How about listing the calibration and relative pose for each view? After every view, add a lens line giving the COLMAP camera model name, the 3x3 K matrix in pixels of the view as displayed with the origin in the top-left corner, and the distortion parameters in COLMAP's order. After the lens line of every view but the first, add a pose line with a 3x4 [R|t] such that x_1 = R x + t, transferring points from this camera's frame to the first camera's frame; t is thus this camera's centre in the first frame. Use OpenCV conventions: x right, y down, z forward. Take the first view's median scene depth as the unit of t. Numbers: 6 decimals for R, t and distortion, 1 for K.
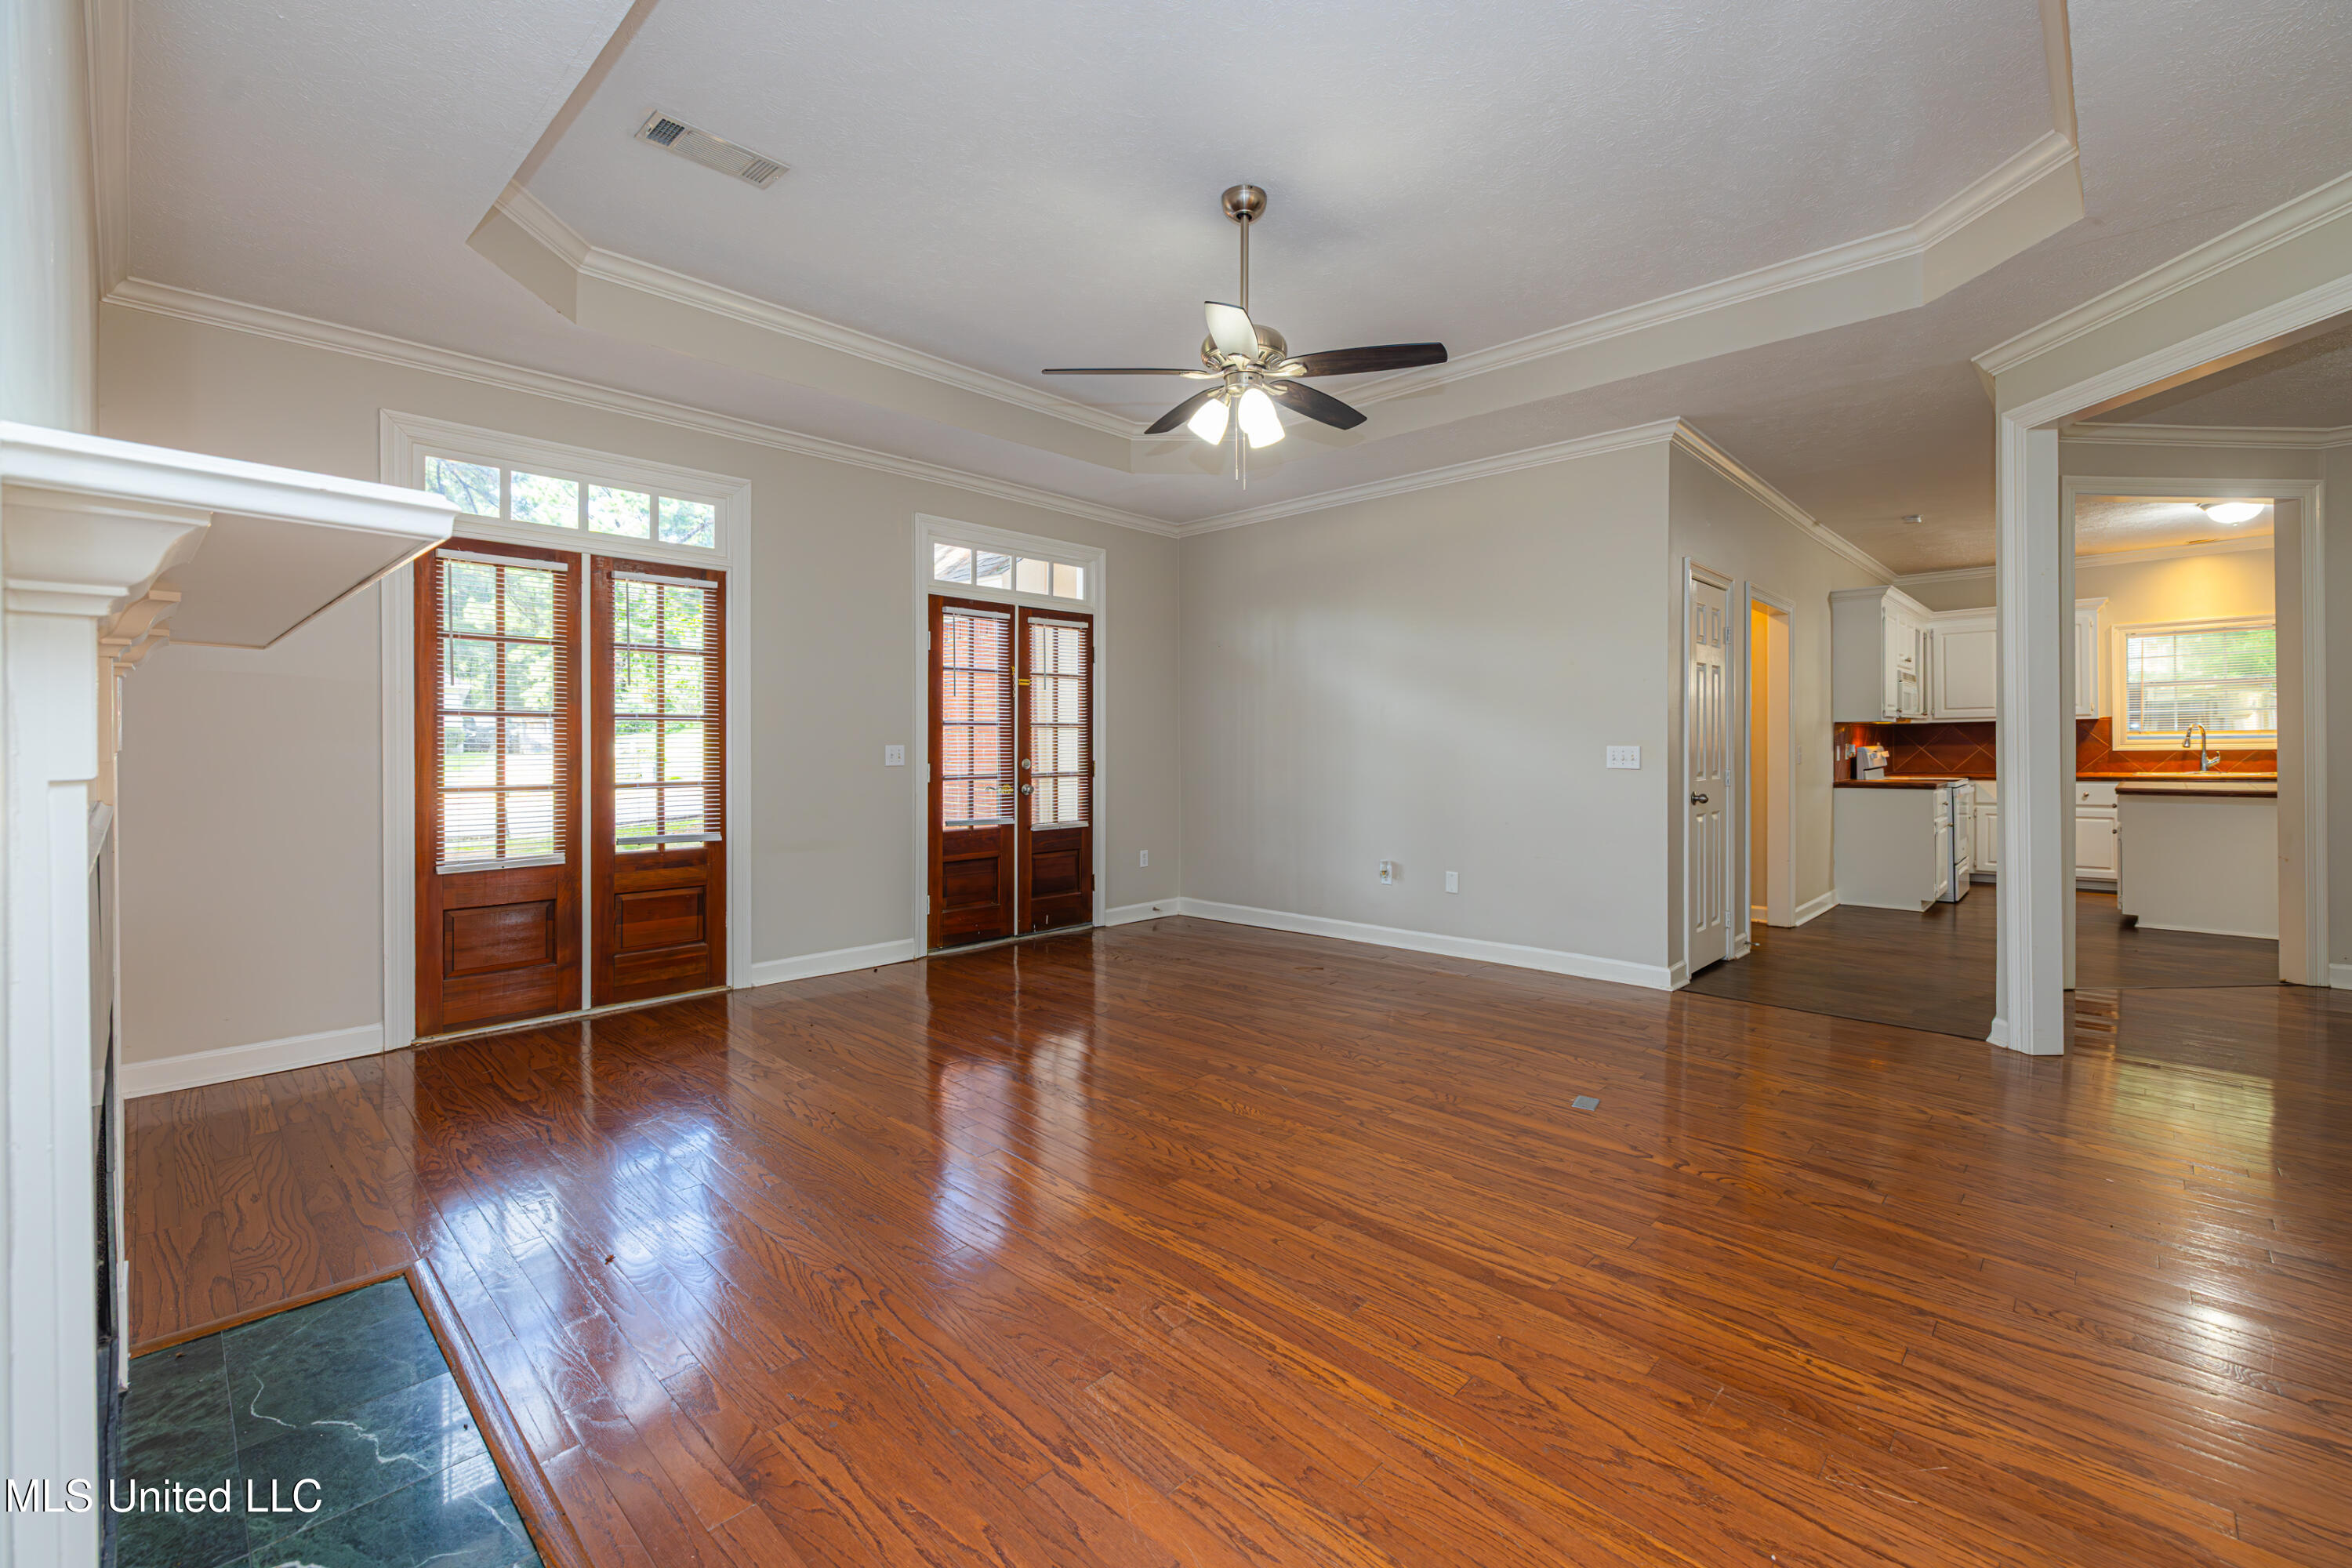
lens RADIAL K [[998.3, 0, 1171.4], [0, 998.3, 734.4], [0, 0, 1]] dist [-0.000423, -0.000018]
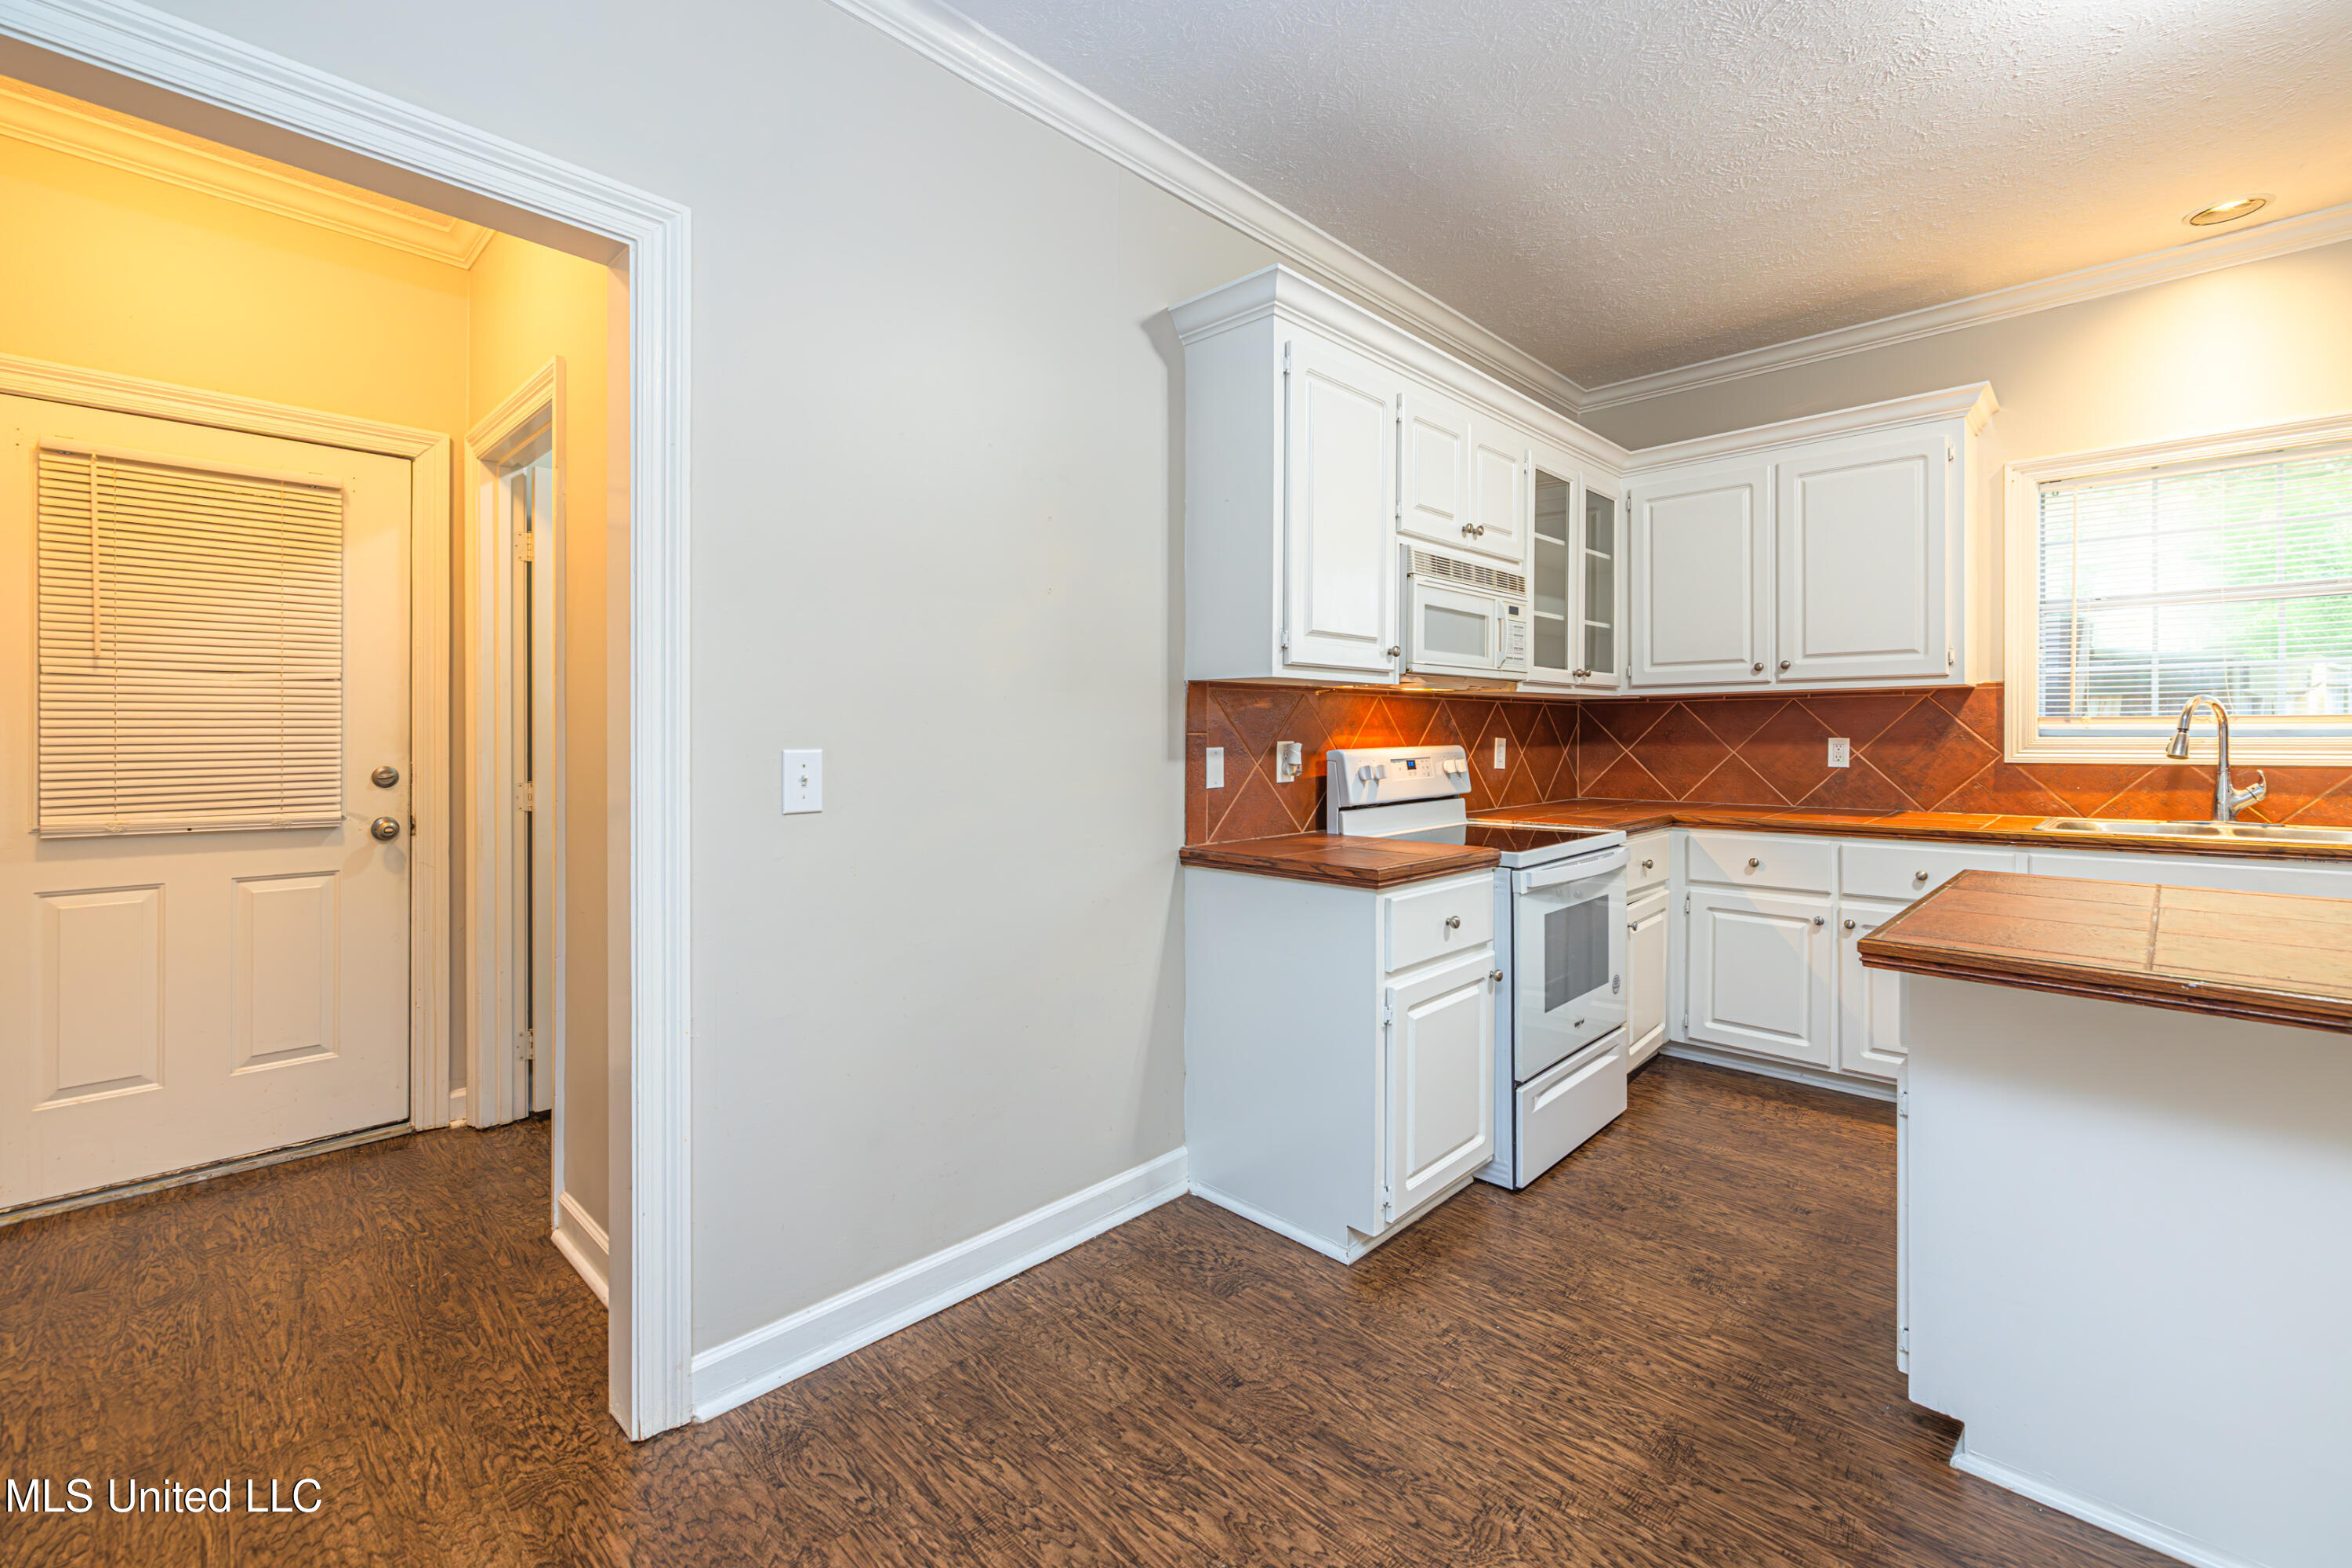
lens RADIAL K [[998.3, 0, 1171.4], [0, 998.3, 734.4], [0, 0, 1]] dist [-0.000423, -0.000018]
pose [[0.999969, 0.007049, -0.003622, 0.625564], [-0.006989, 0.999843, 0.016298, 0.000114], [0.003736, -0.016272, 0.999861, 0.609283]]
